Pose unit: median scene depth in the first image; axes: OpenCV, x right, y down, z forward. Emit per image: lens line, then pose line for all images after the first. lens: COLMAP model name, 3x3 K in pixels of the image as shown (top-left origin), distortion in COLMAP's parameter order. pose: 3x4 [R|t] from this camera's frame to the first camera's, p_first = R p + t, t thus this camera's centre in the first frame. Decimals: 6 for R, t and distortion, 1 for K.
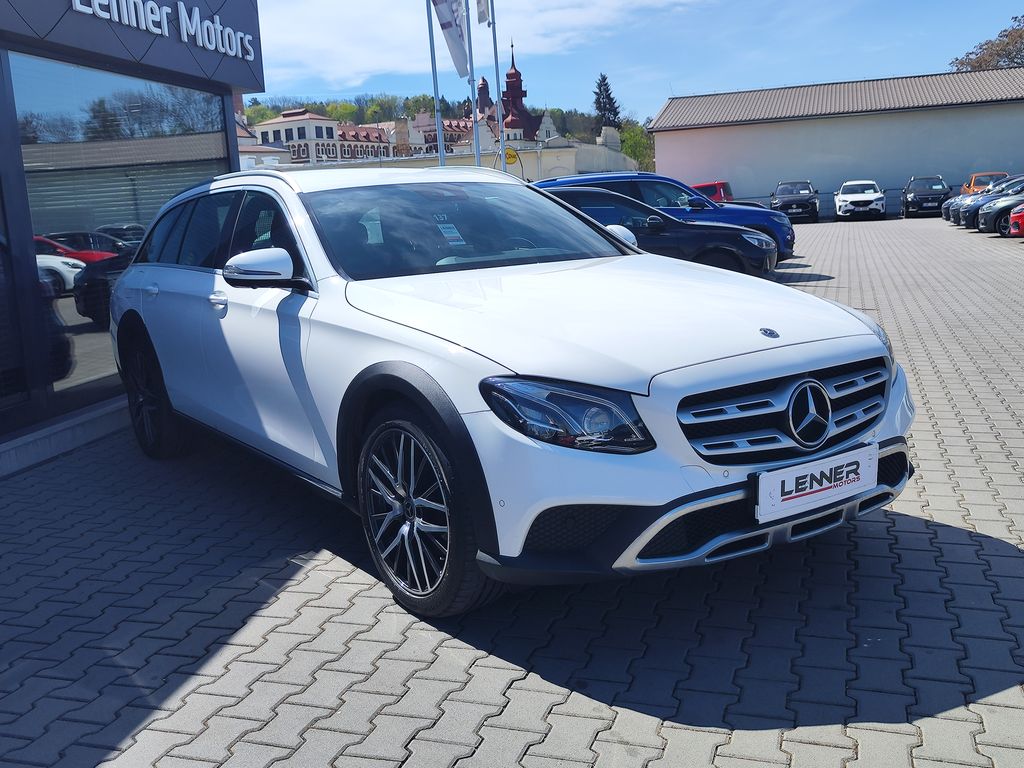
lens RADIAL K [[1013.3, 0, 506.9], [0, 1013.3, 381.2], [0, 0, 1]] dist [0.052117, -0.024923]
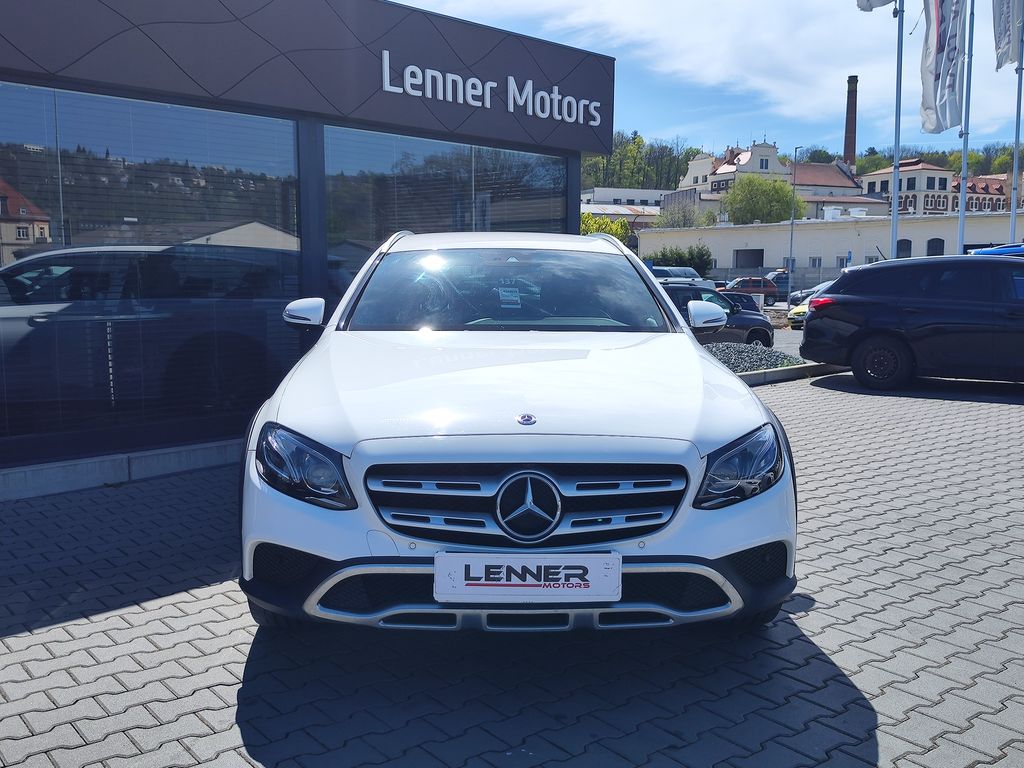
lens RADIAL K [[1013.3, 0, 506.9], [0, 1013.3, 381.2], [0, 0, 1]] dist [0.052117, -0.024923]
pose [[0.826864, 0.111915, -0.551155, 0.815070], [-0.137186, 0.990534, -0.004679, -0.080846], [0.545414, 0.079479, 0.834390, 0.164871]]
